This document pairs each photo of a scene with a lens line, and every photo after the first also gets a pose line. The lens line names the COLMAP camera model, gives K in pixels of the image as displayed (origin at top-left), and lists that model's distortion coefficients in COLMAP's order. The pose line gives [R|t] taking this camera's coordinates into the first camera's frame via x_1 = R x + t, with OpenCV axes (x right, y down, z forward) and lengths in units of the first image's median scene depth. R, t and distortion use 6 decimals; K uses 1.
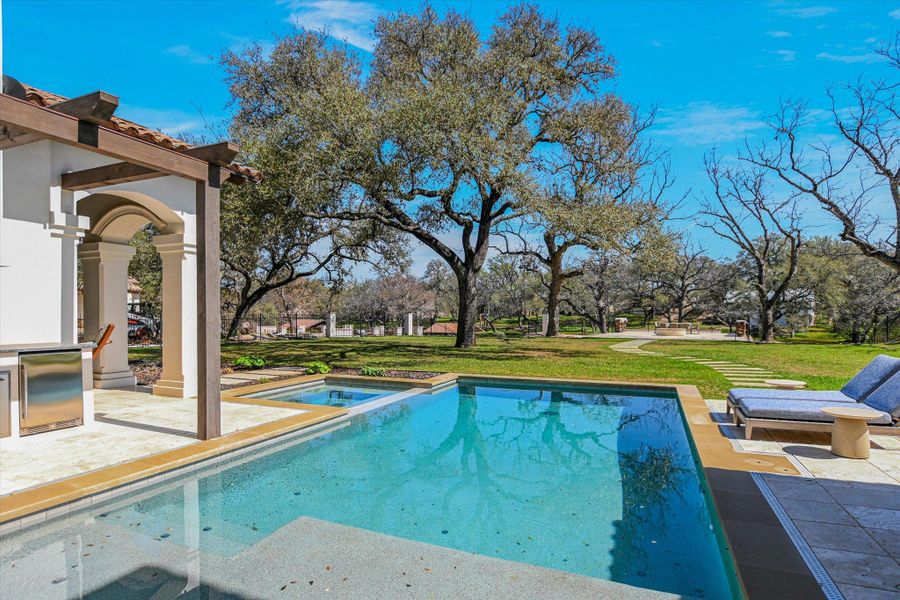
lens RADIAL K [[478.1, 0, 451.6], [0, 478.1, 317.9], [0, 0, 1]] dist [-0.030536, 0.000230]
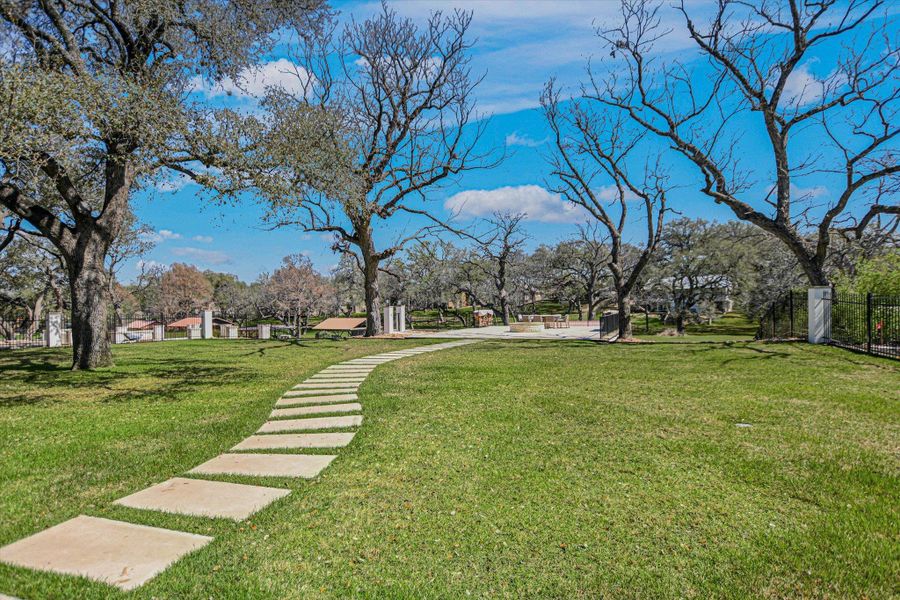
lens RADIAL K [[475.5, 0, 450.0], [0, 475.5, 300.0], [0, 0, 1]] dist [-0.019889, 0.000146]
pose [[0.994356, -0.019927, 0.104203, 0.284827], [0.022212, 0.999537, -0.020810, -0.002201], [-0.103740, 0.023007, 0.994338, 0.252146]]
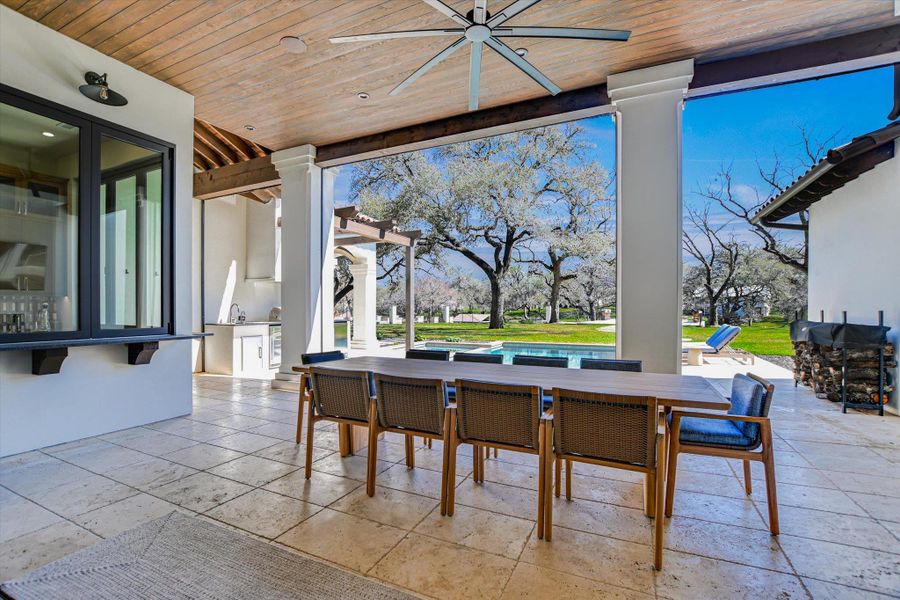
lens RADIAL K [[399.2, 0, 447.9], [0, 399.2, 306.1], [0, 0, 1]] dist [-0.035709, -0.000025]
pose [[0.999006, -0.003343, -0.044452, -0.042920], [0.002827, 0.999928, -0.011655, 0.003210], [0.044488, 0.011517, 0.998944, -0.151259]]
